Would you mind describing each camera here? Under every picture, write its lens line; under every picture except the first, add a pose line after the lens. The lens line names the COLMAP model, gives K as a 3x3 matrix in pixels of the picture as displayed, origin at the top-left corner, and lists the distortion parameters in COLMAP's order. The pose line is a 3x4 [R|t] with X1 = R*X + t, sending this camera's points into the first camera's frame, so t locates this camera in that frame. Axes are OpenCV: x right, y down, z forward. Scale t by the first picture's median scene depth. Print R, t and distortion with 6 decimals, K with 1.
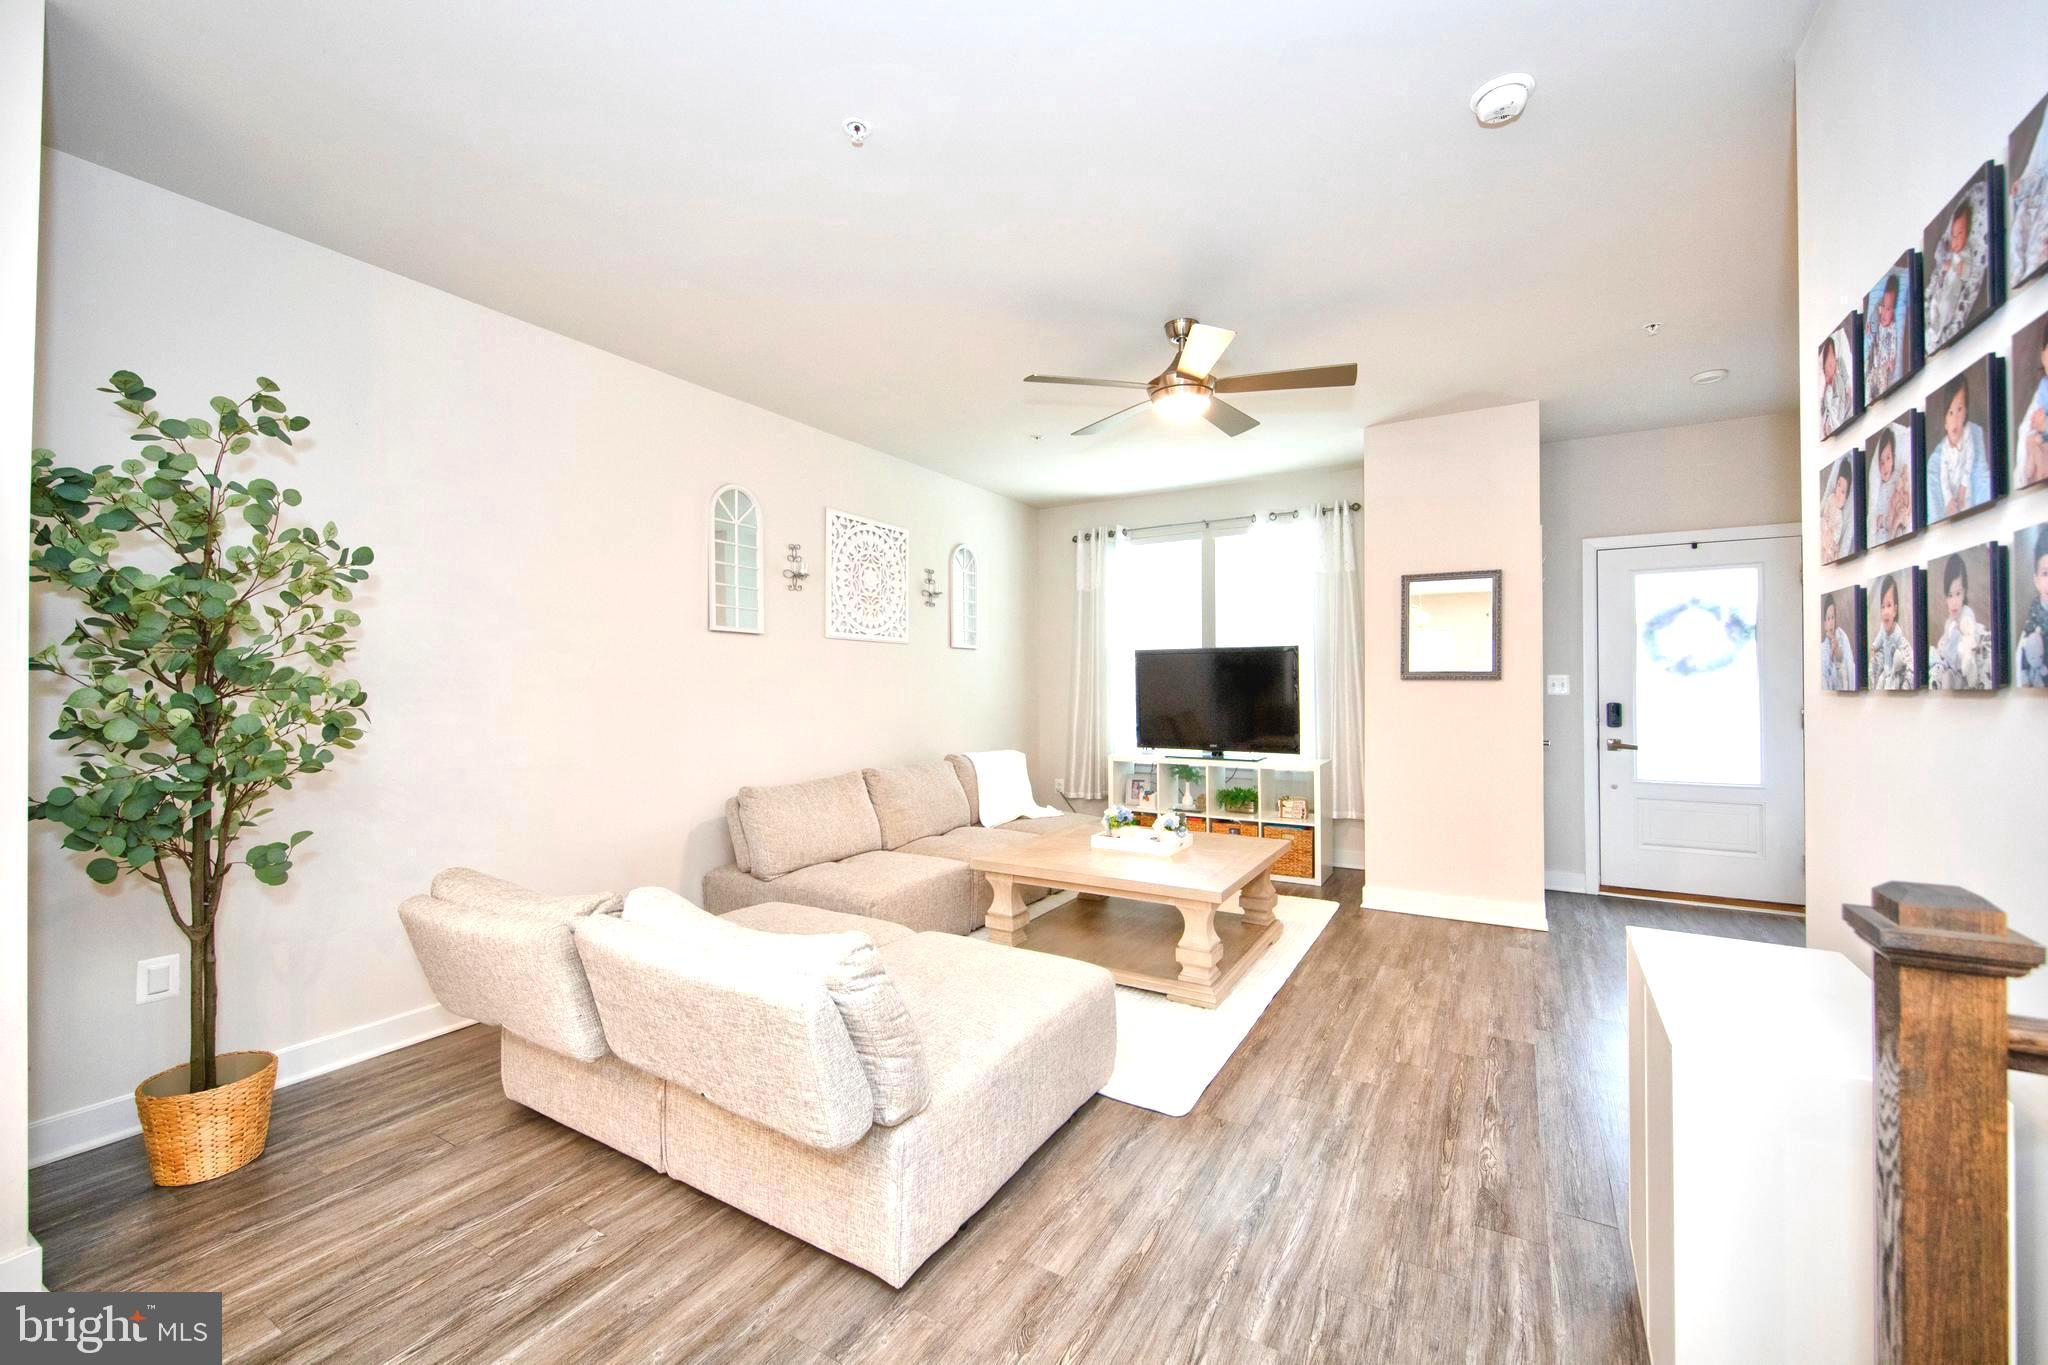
lens RADIAL K [[826.0, 0, 1024.0], [0, 826.0, 673.7], [0, 0, 1]] dist [0.001373, -0.000092]
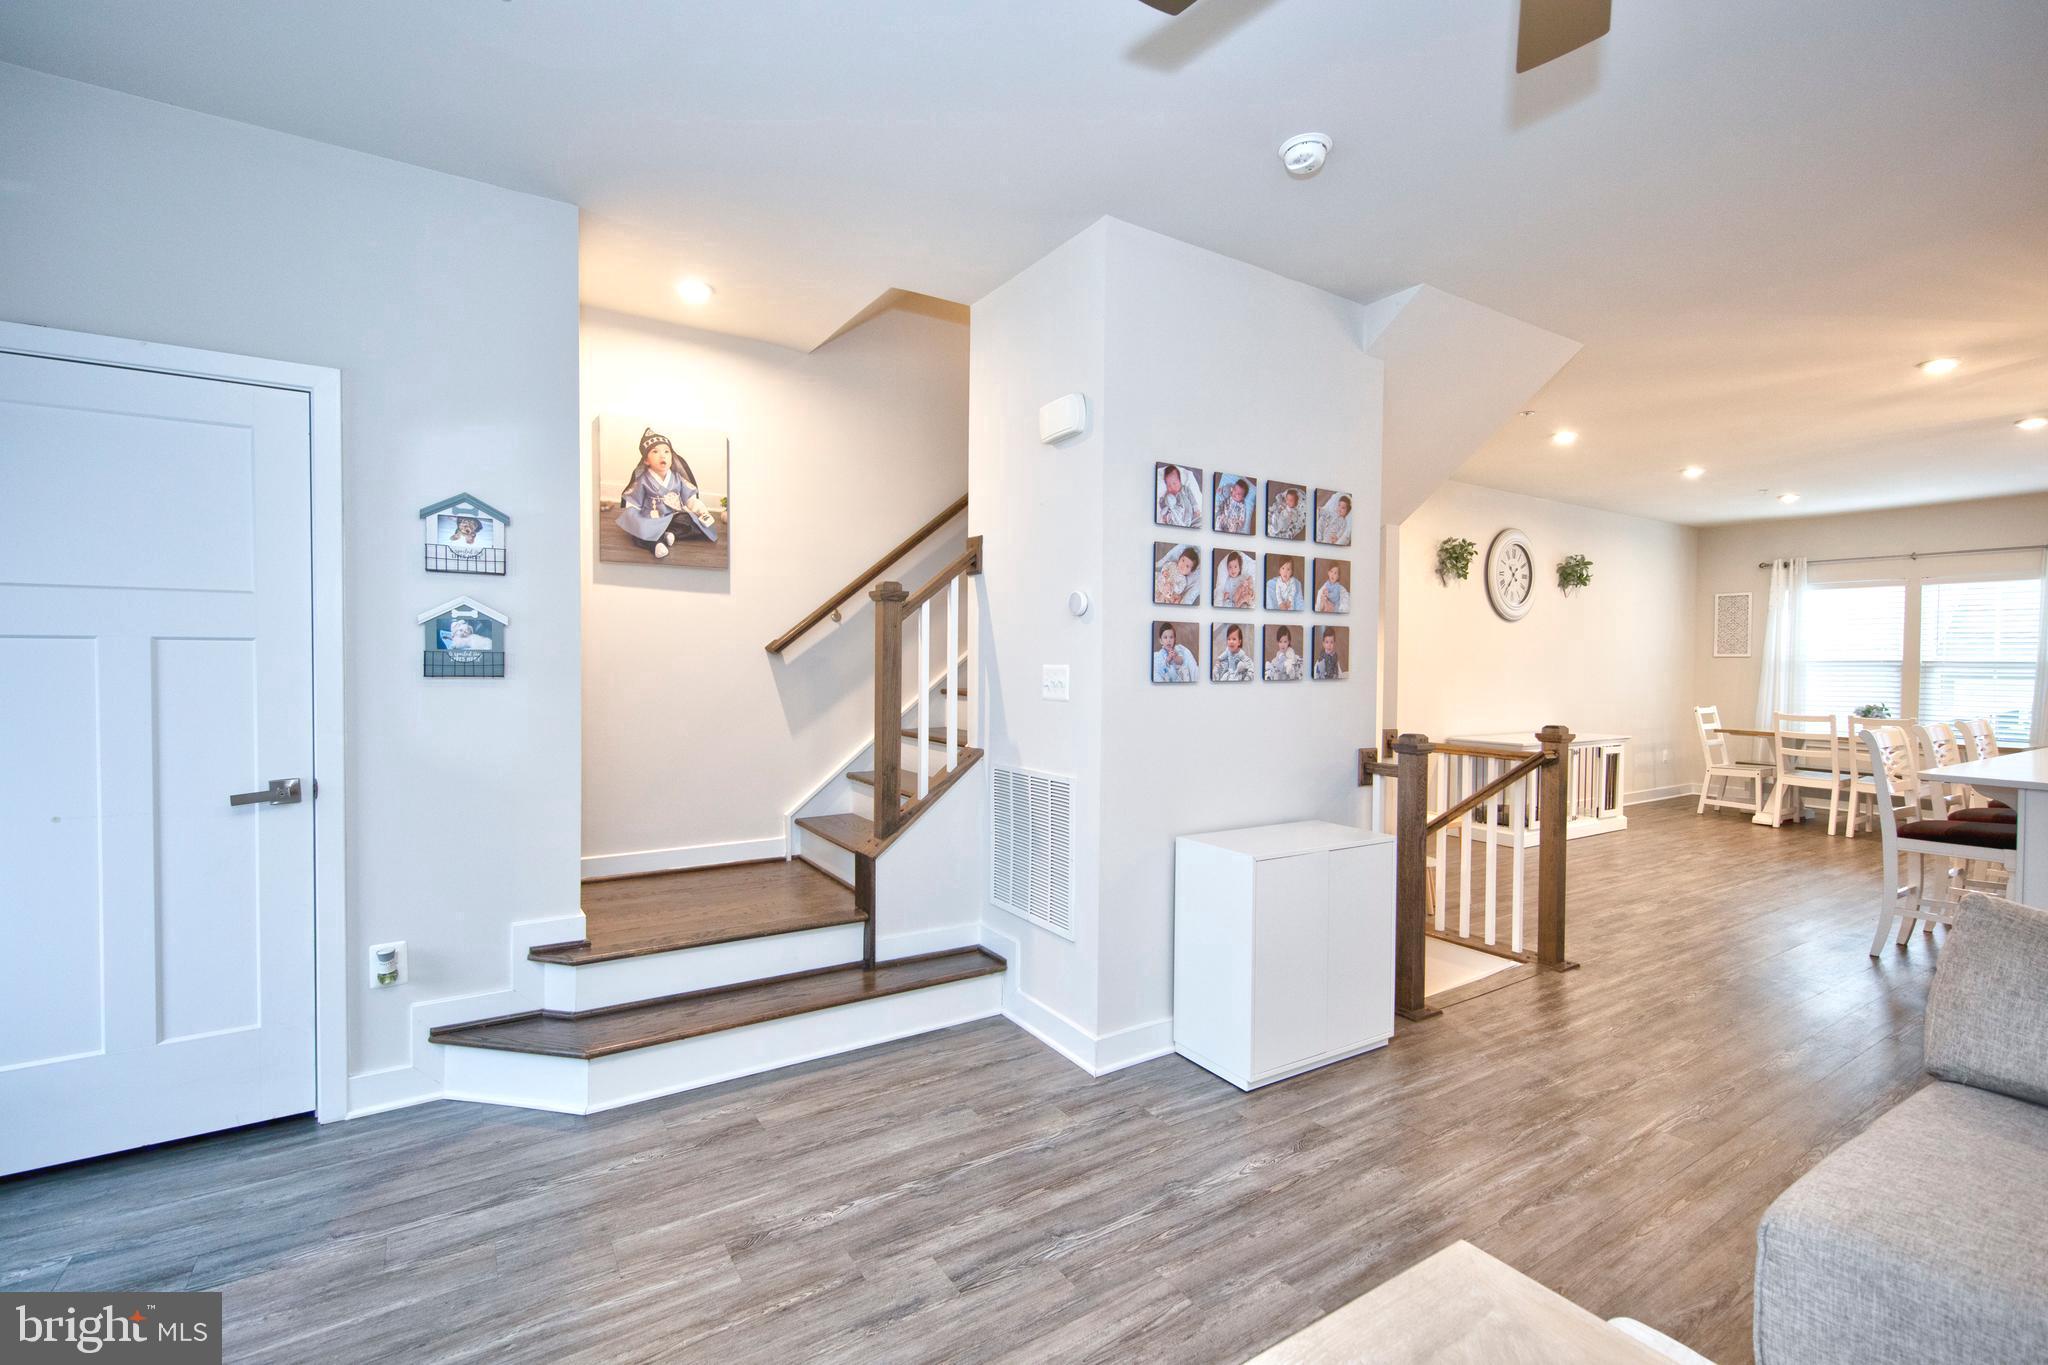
lens RADIAL K [[892.8, 0, 1017.5], [0, 892.8, 676.8], [0, 0, 1]] dist [0.009453, -0.004091]
pose [[-0.889918, -0.012868, 0.455939, 0.166277], [-0.012134, 0.999916, 0.004537, 0.001541], [-0.455959, -0.001495, -0.890000, 1.030666]]
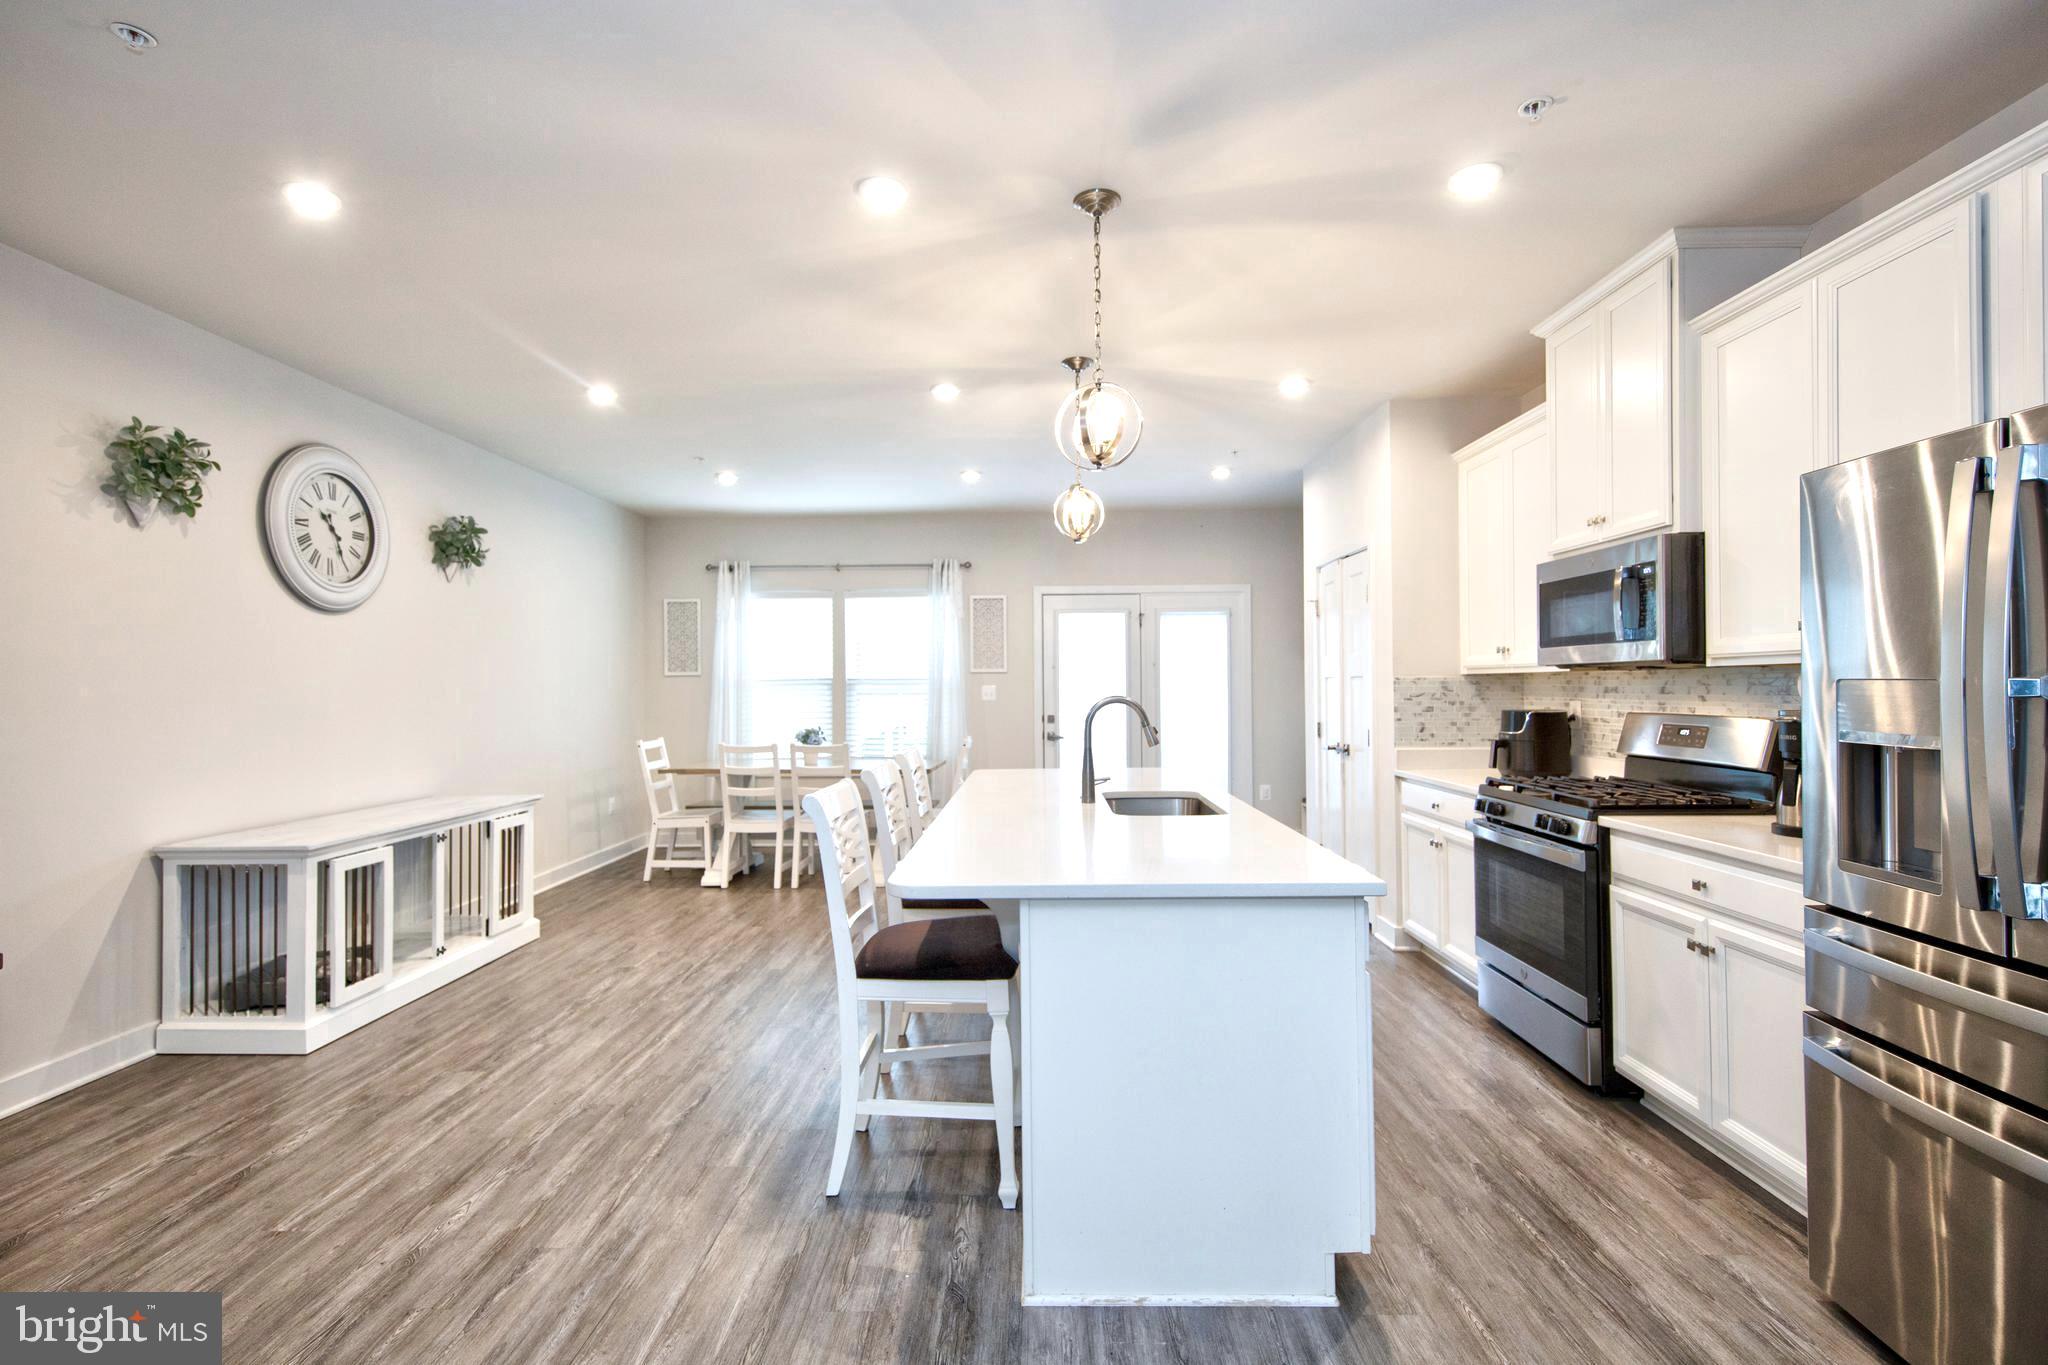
lens RADIAL K [[935.5, 0, 1026.7], [0, 935.5, 678.2], [0, 0, 1]] dist [0.006840, -0.004295]
pose [[-0.867714, 0.007332, -0.497010, -0.032306], [0.018291, 0.999685, -0.017187, -0.006913], [0.496727, -0.024004, -0.867575, 0.336019]]
